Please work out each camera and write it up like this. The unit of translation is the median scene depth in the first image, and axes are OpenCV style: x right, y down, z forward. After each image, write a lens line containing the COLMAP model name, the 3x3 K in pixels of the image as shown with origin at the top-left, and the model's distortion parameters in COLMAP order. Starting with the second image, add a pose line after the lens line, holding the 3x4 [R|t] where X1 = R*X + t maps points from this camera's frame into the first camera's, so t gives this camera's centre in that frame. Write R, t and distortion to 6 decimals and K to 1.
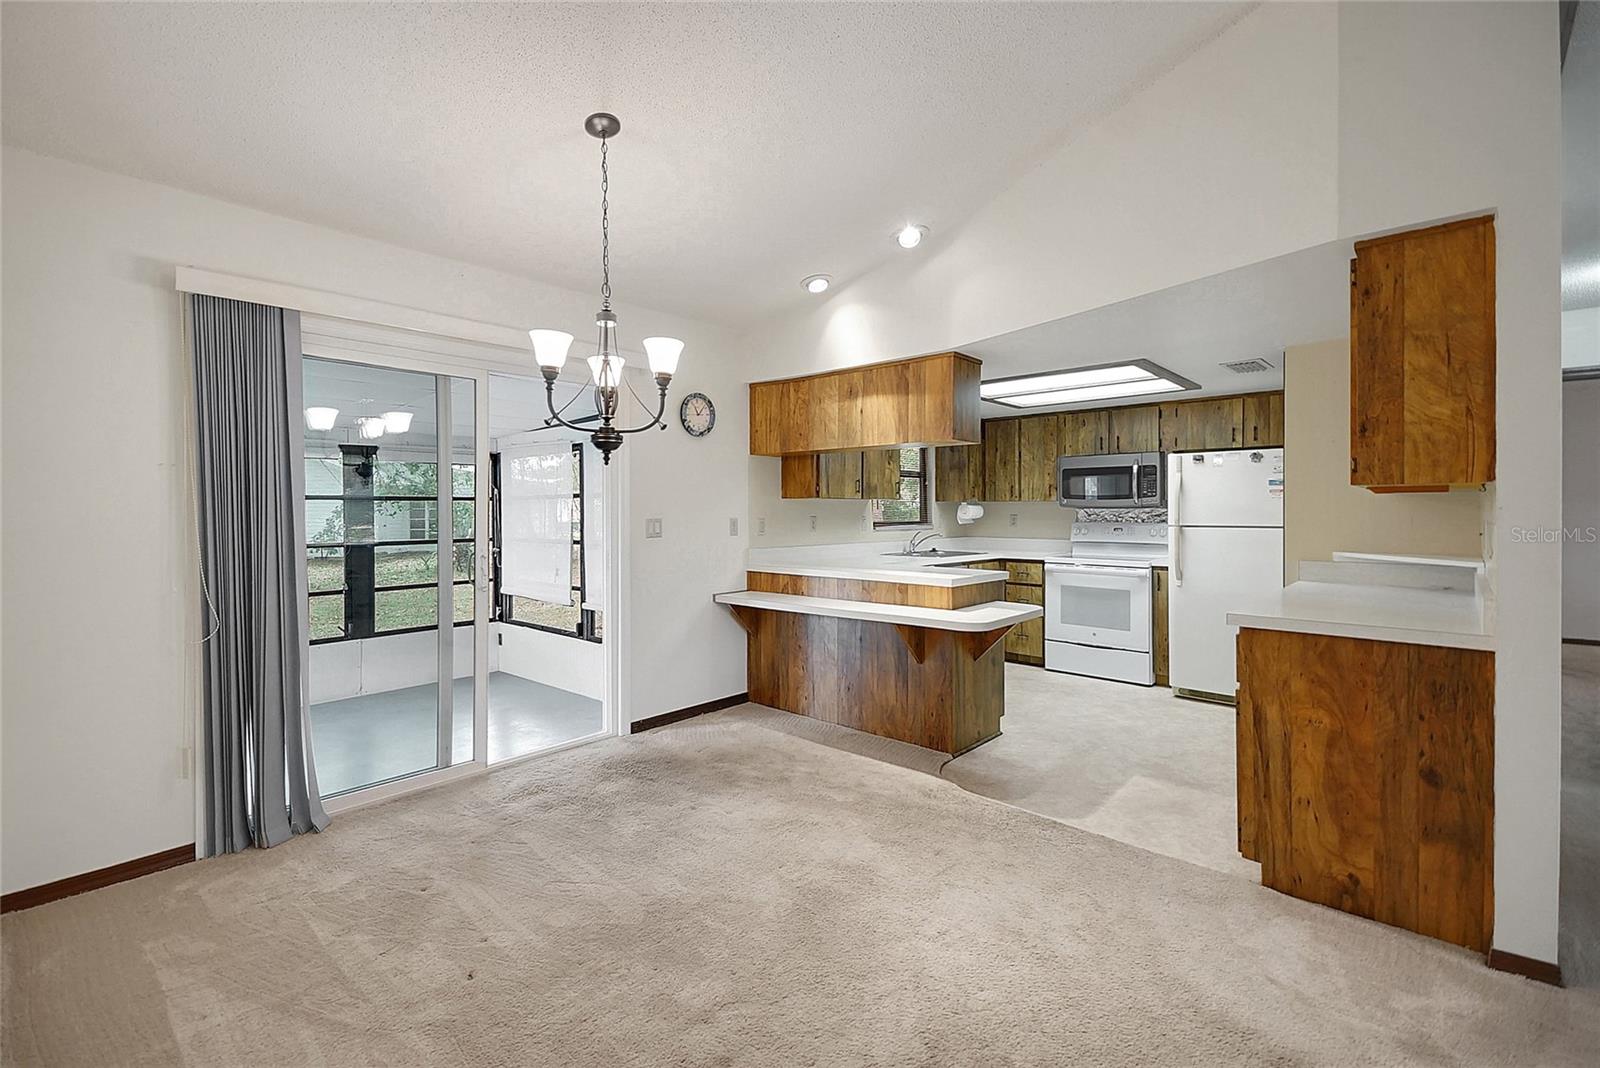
lens RADIAL K [[703.0, 0, 771.4], [0, 703.0, 513.7], [0, 0, 1]] dist [0.048196, -0.021794]
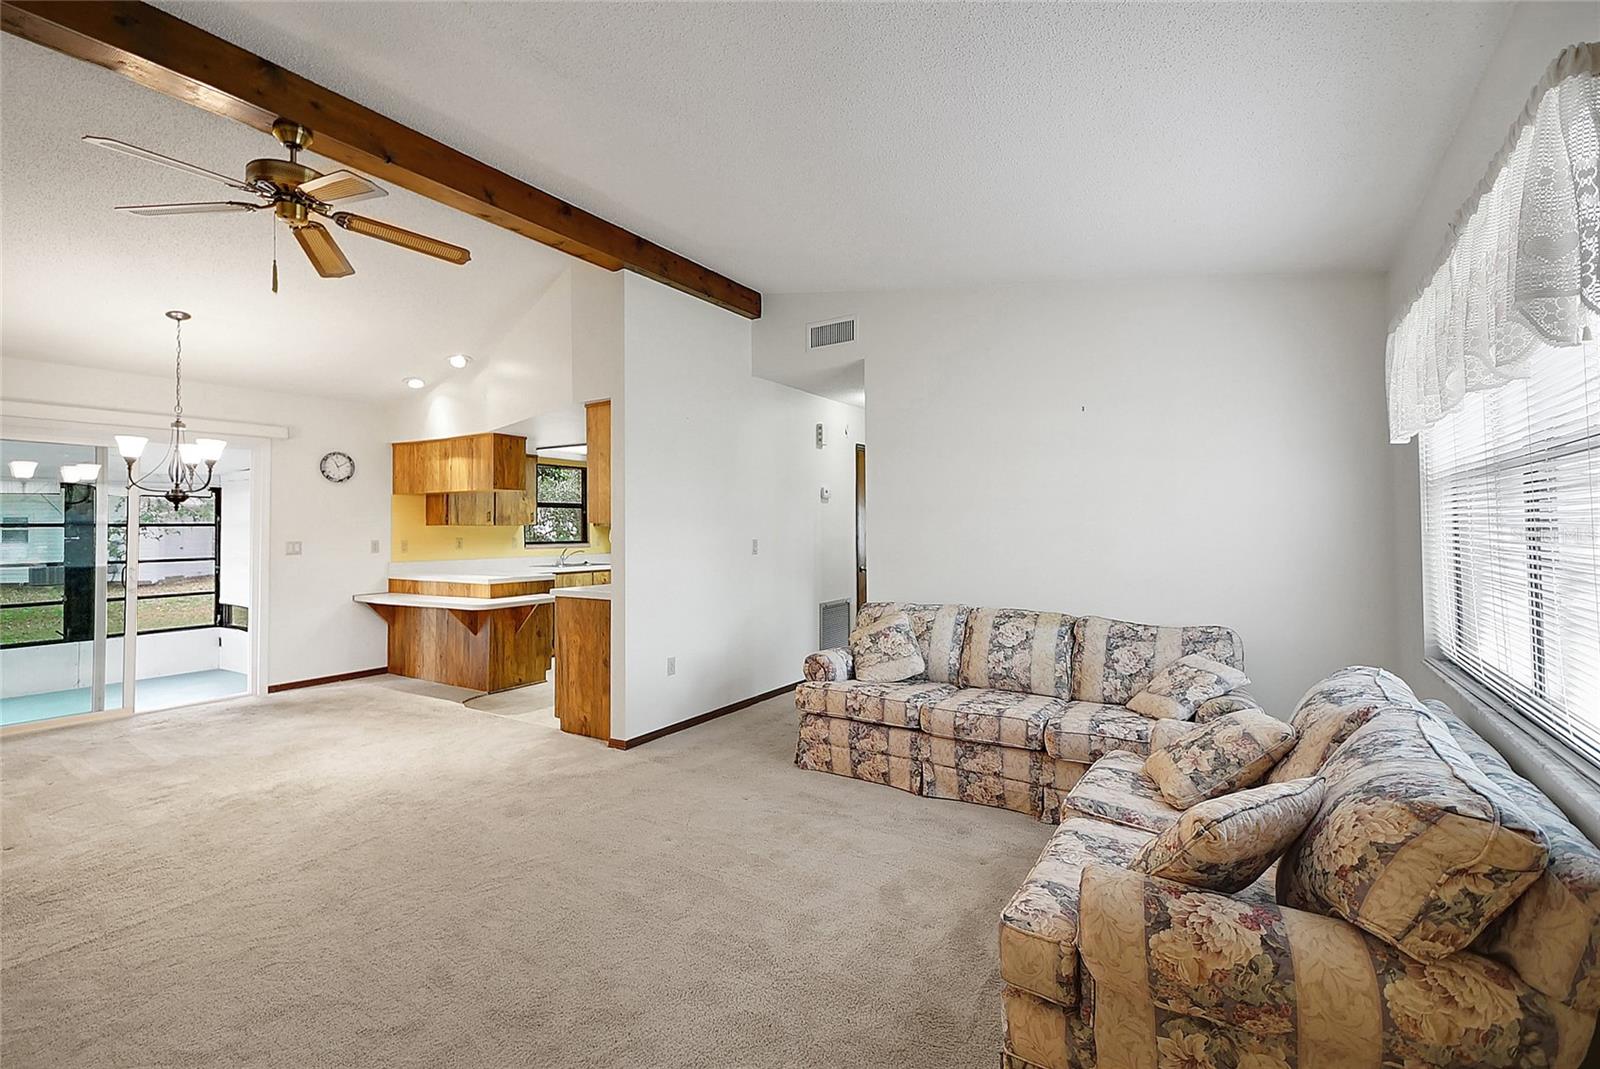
lens RADIAL K [[707.3, 0, 775.2], [0, 707.3, 512.5], [0, 0, 1]] dist [0.050526, -0.024039]
pose [[0.986875, -0.000275, 0.161485, 0.585749], [0.005035, 0.999565, -0.029072, -0.004081], [-0.161406, 0.029504, 0.986447, -0.615072]]
